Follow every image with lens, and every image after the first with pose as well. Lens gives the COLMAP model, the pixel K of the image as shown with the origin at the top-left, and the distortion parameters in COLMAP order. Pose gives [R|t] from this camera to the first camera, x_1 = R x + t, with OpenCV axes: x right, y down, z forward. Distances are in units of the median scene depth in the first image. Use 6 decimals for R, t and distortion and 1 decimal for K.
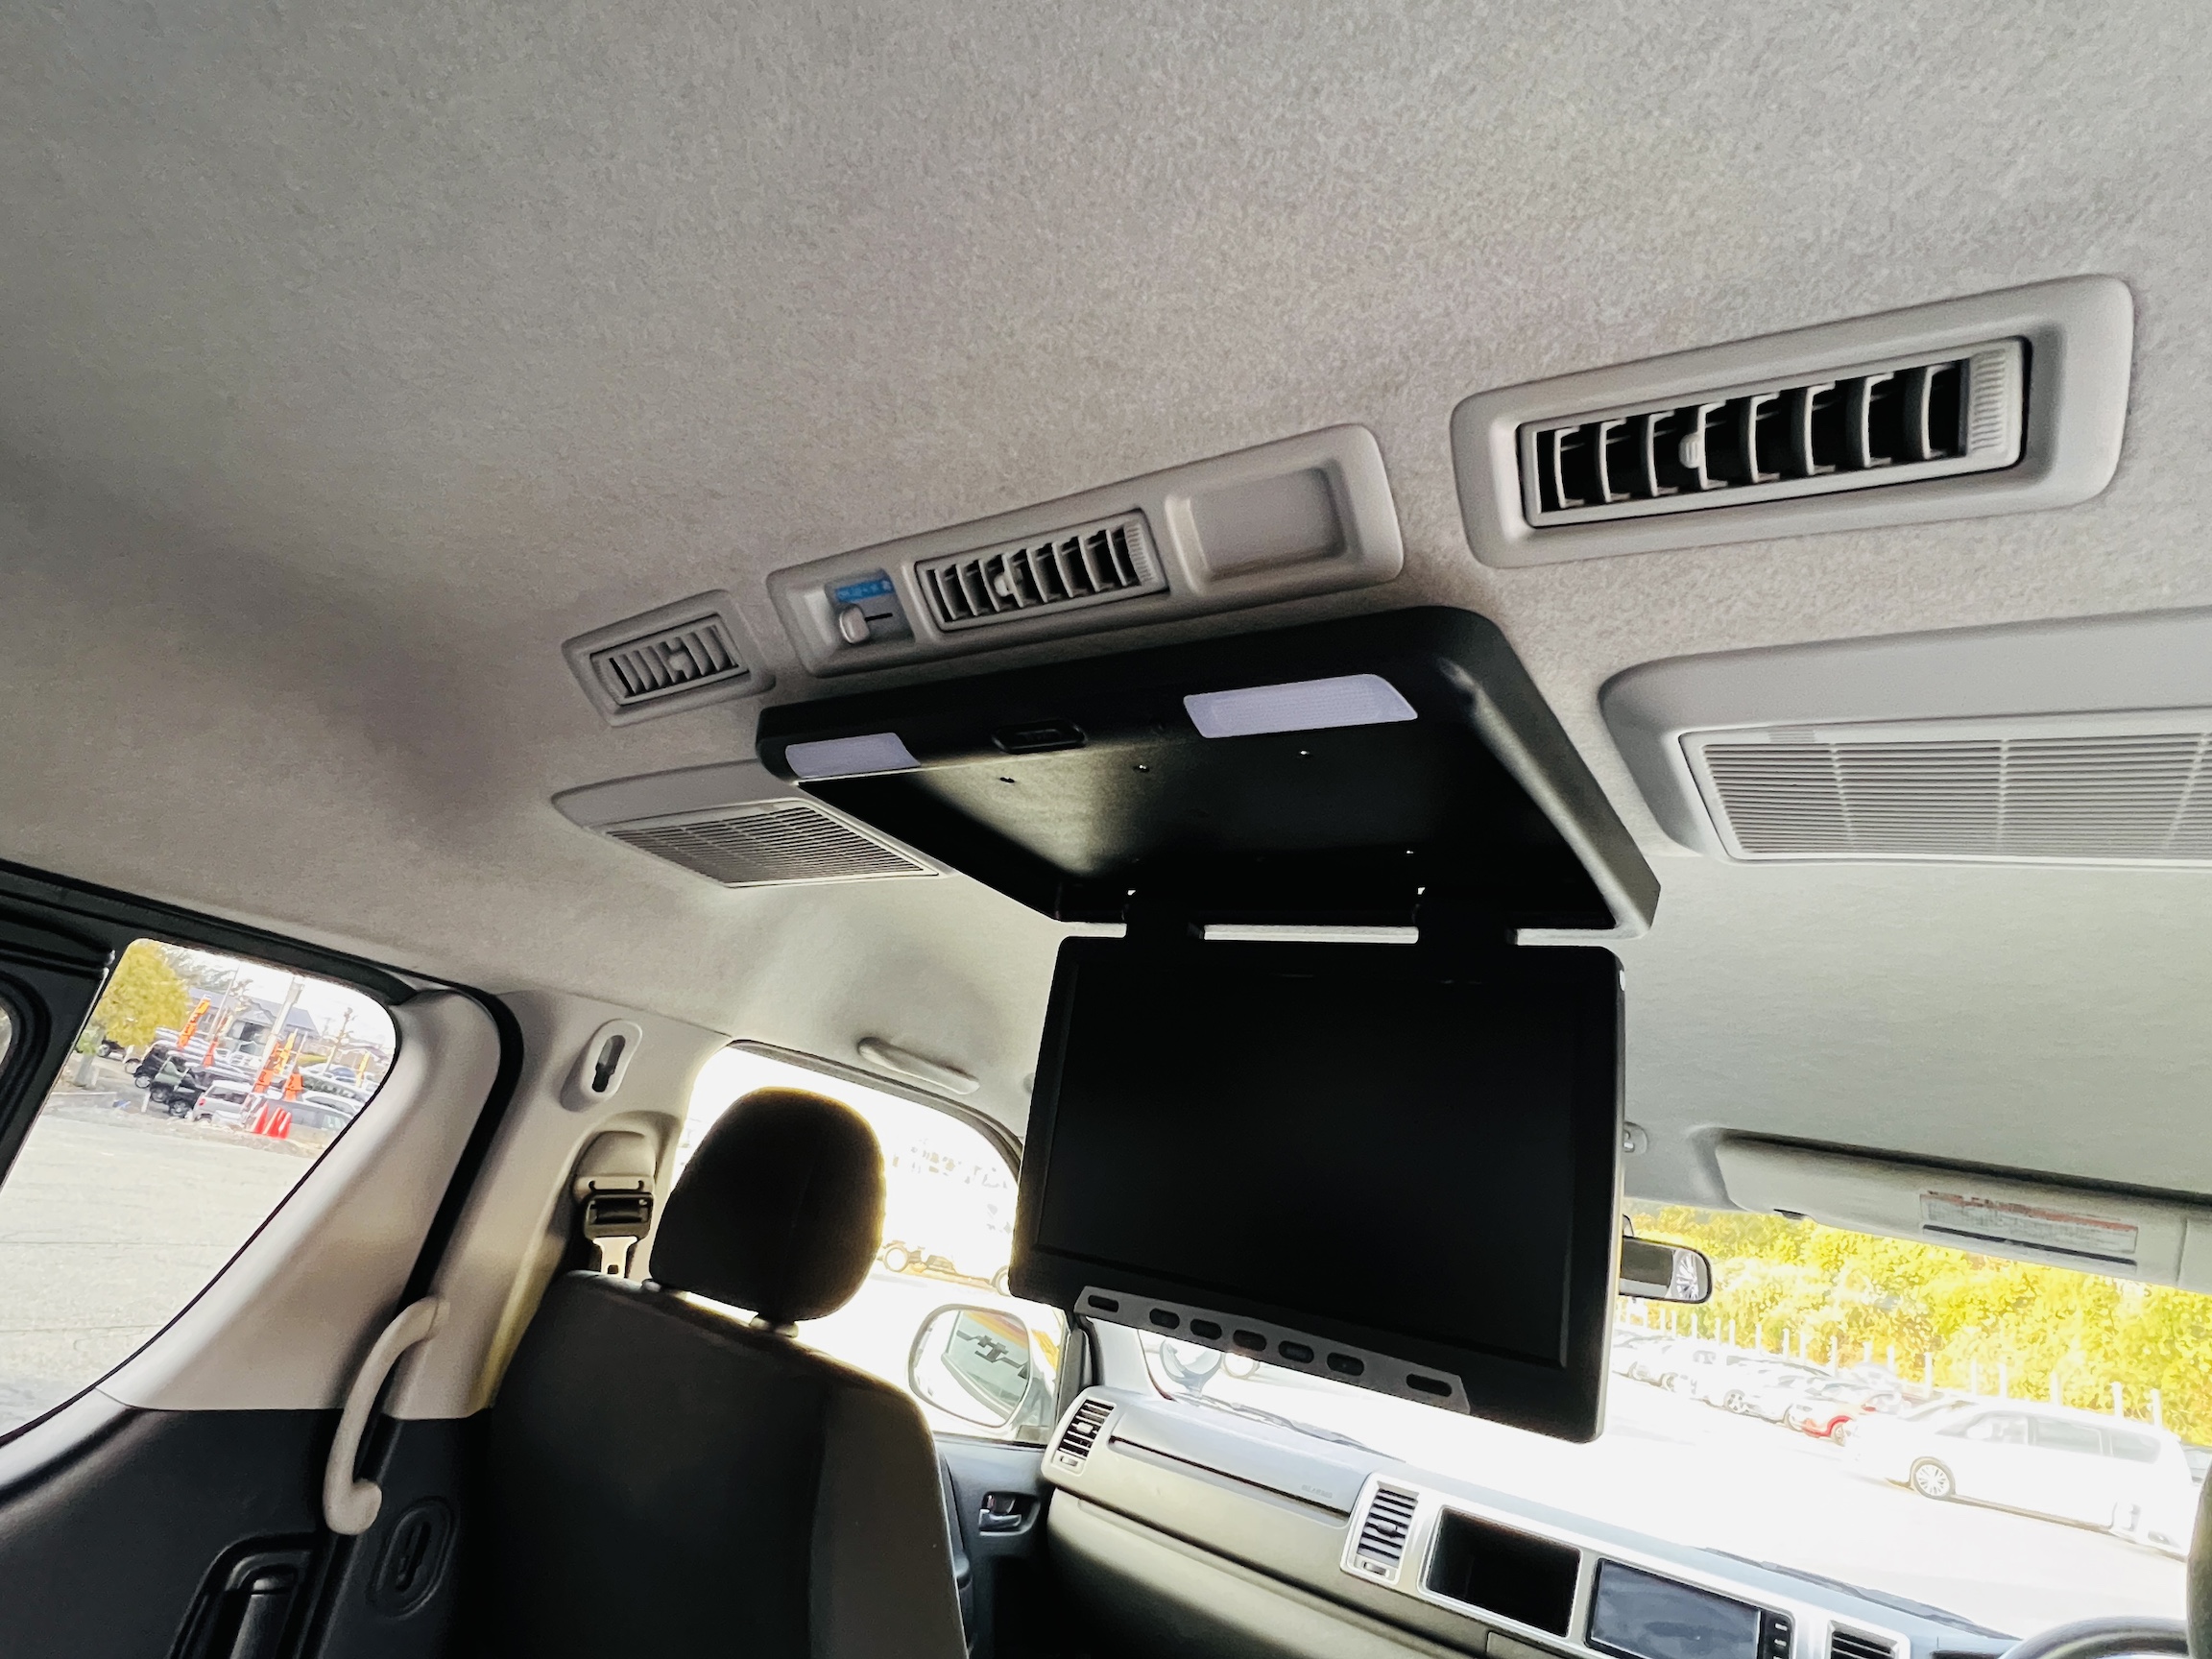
lens RADIAL K [[1174.4, 0, 1097.9], [0, 1174.4, 850.7], [0, 0, 1]] dist [-0.002112, 0.000696]
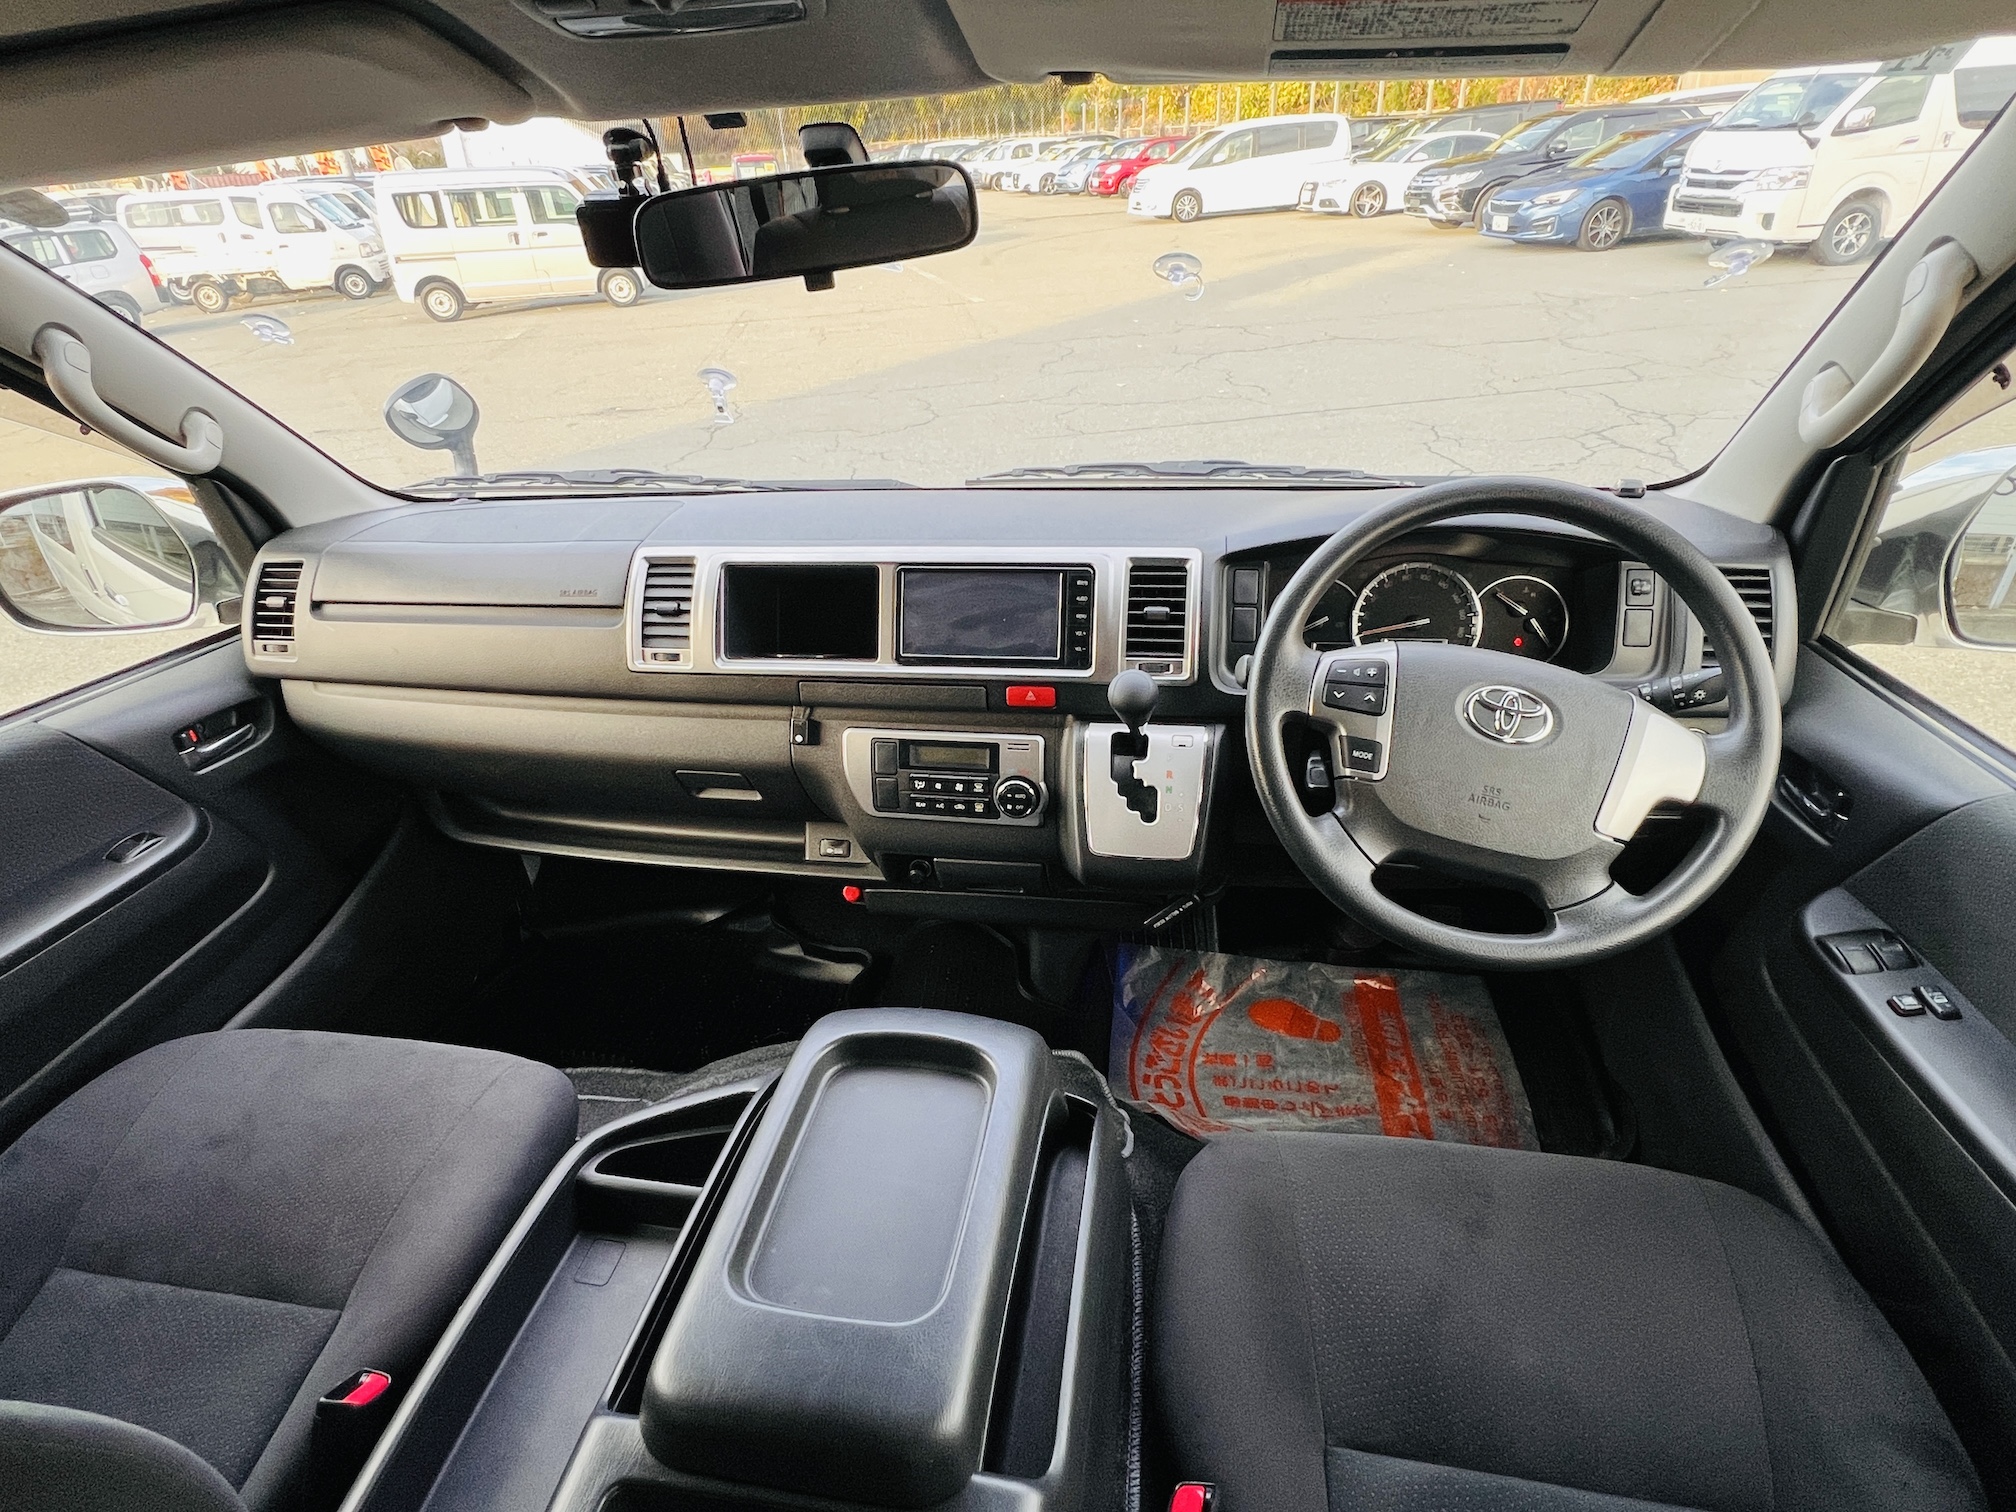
lens RADIAL K [[1068.5, 0, 1000.2], [0, 1068.5, 760.3], [0, 0, 1]] dist [-0.002221, 0.001005]
pose [[0.877754, -0.416932, 0.236041, 0.279887], [0.091433, 0.629380, 0.771700, 0.106504], [-0.470306, -0.655781, 0.590562, 0.460968]]
